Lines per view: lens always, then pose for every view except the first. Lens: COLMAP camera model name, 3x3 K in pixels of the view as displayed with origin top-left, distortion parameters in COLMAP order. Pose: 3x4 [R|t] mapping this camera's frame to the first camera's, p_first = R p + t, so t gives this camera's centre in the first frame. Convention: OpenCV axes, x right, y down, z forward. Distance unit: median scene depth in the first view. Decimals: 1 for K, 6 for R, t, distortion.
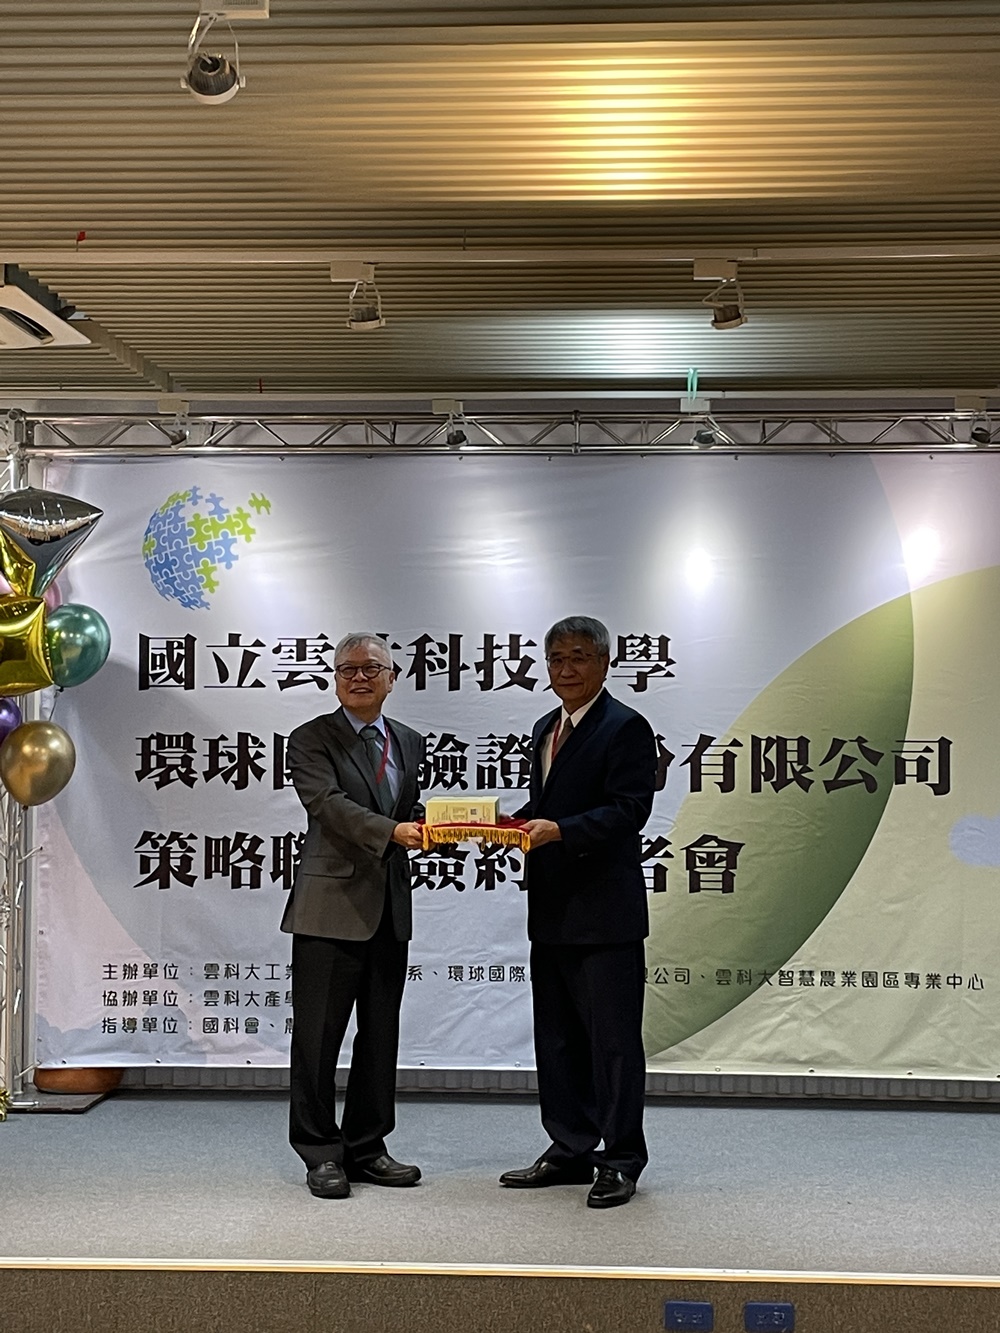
lens RADIAL K [[2270.3, 0, 494.5], [0, 2270.3, 632.2], [0, 0, 1]] dist [0.063159, 0.018507]
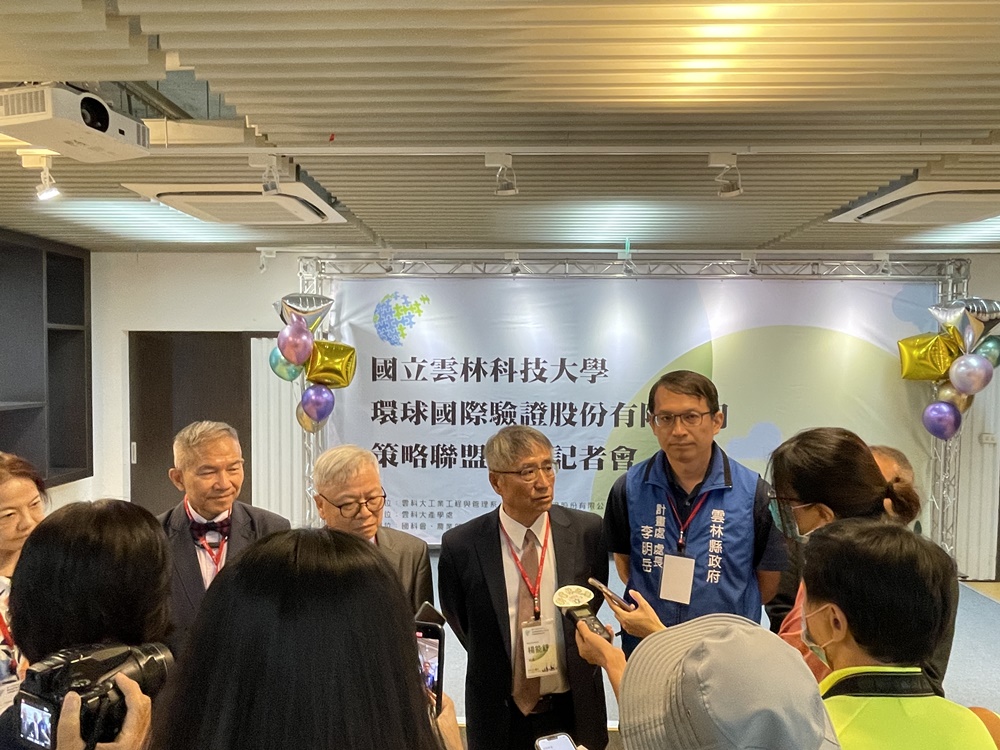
lens RADIAL K [[658.9, 0, 495.7], [0, 658.9, 389.1], [0, 0, 1]] dist [-0.026367, 0.001078]
pose [[0.999623, 0.001805, 0.027381, -0.050903], [-0.004035, 0.996656, 0.081609, -0.021481], [-0.027143, -0.081689, 0.996288, 0.340808]]
